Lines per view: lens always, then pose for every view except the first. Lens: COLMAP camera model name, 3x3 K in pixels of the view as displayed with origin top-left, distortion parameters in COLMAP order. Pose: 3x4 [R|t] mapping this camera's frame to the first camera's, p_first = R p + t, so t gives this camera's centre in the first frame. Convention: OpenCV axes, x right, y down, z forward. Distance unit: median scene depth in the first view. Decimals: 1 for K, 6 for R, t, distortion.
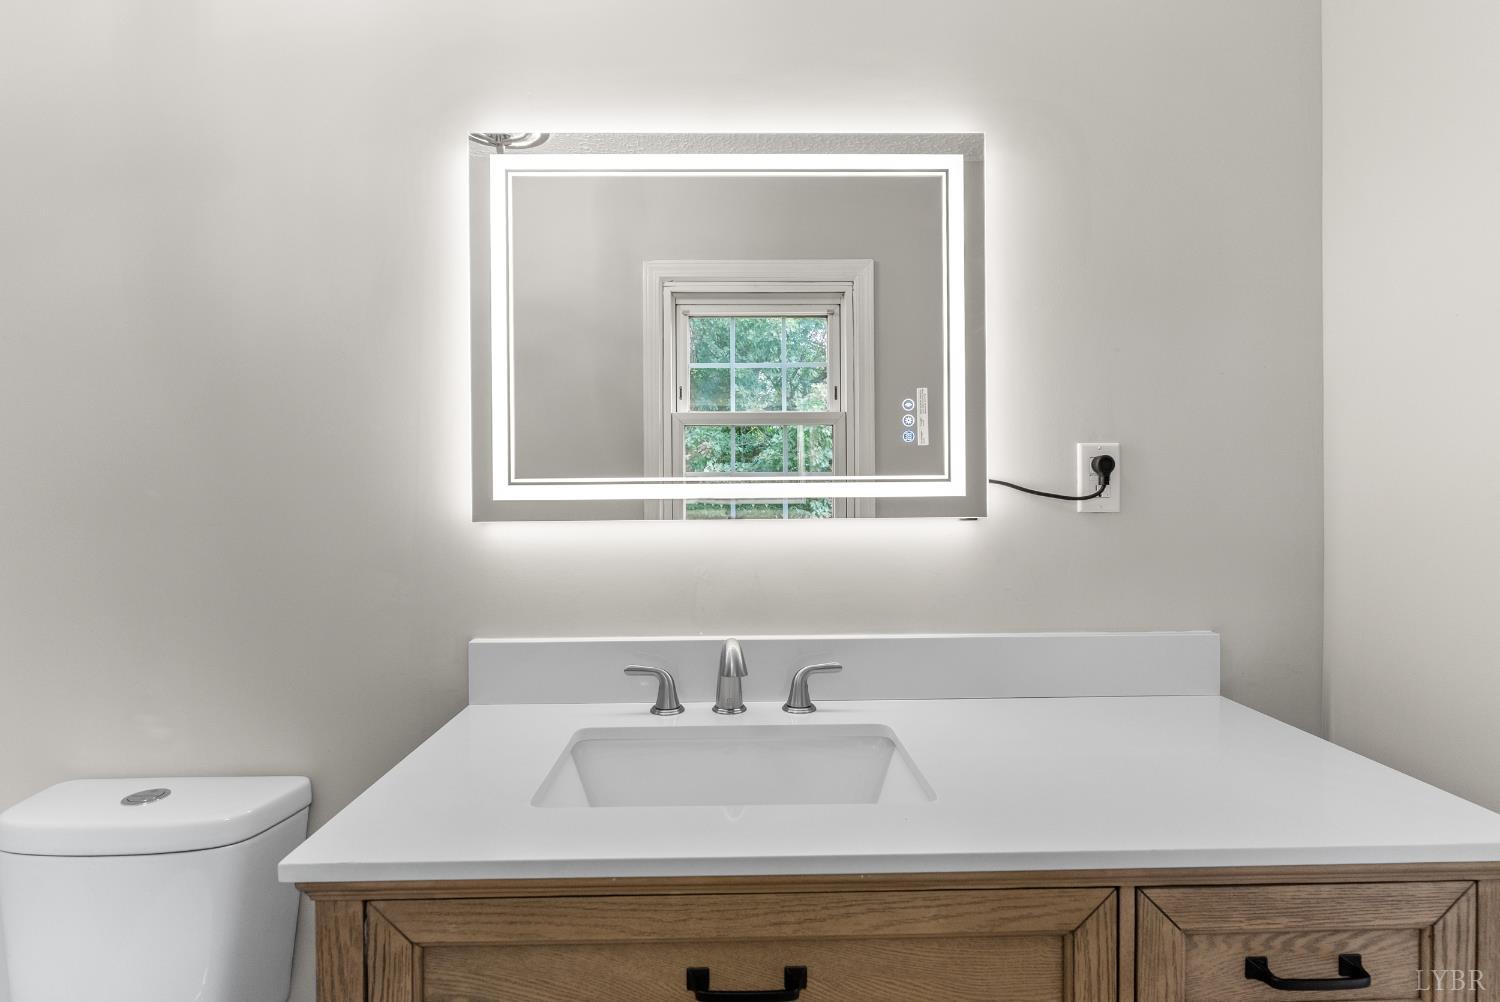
lens RADIAL K [[740.5, 0, 746.9], [0, 740.5, 497.9], [0, 0, 1]] dist [-0.003298, -0.000036]
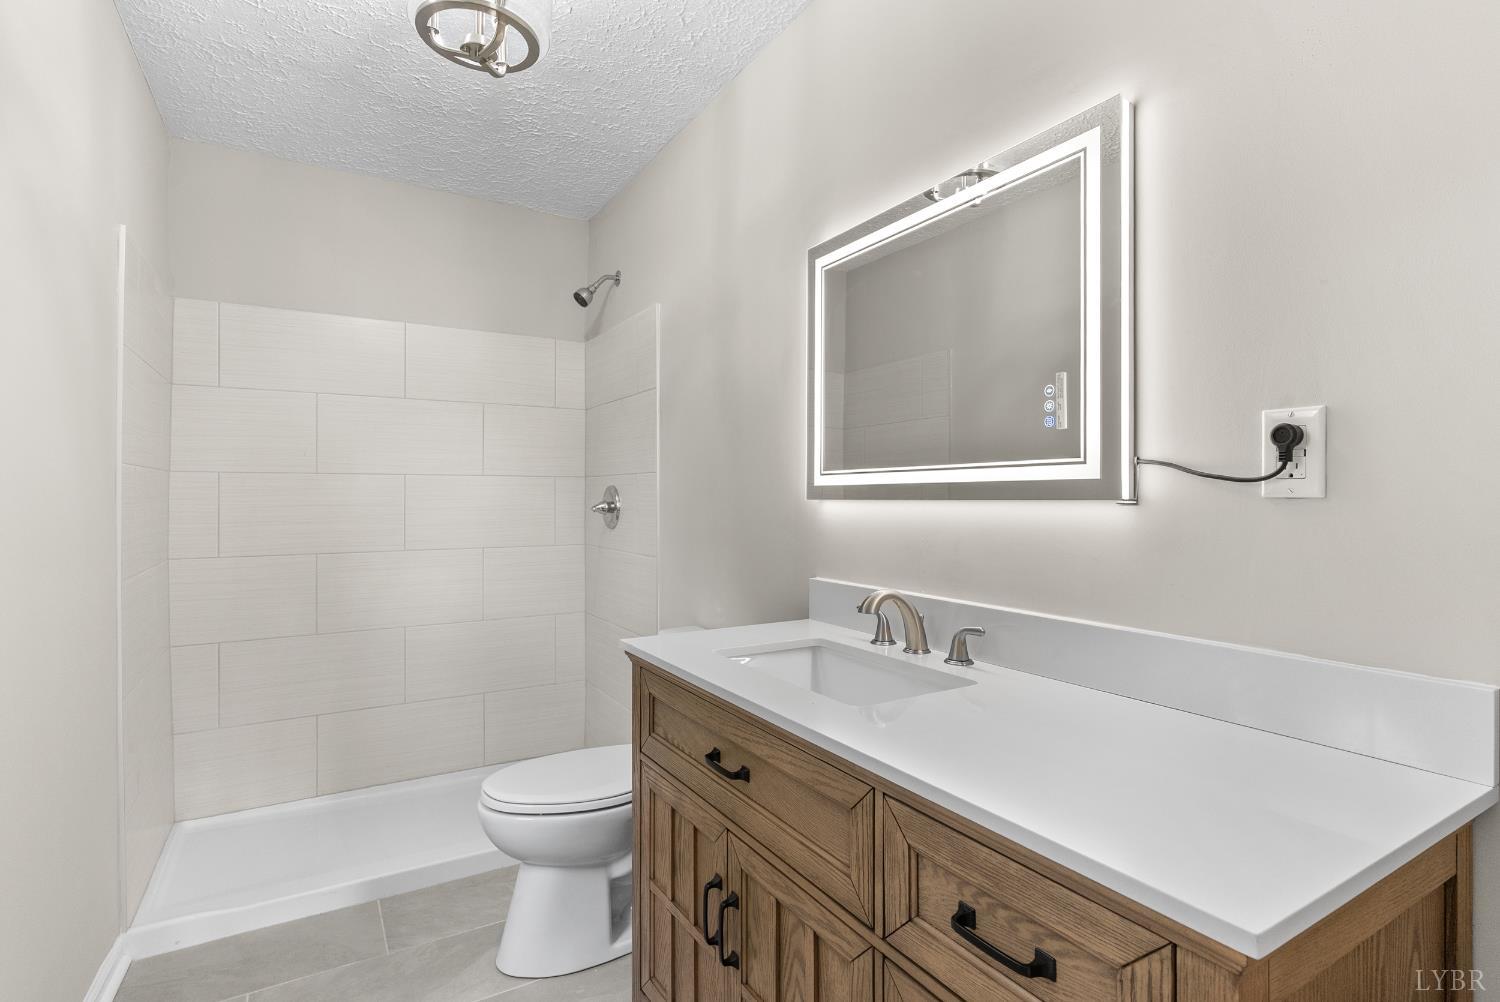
lens RADIAL K [[740.5, 0, 741.5], [0, 740.5, 499.2], [0, 0, 1]] dist [-0.003298, -0.000036]
pose [[0.485215, 0.009683, -0.874341, 0.942656], [-0.015654, 0.999875, 0.002386, 0.030427], [0.874255, 0.012529, 0.485306, 0.131058]]
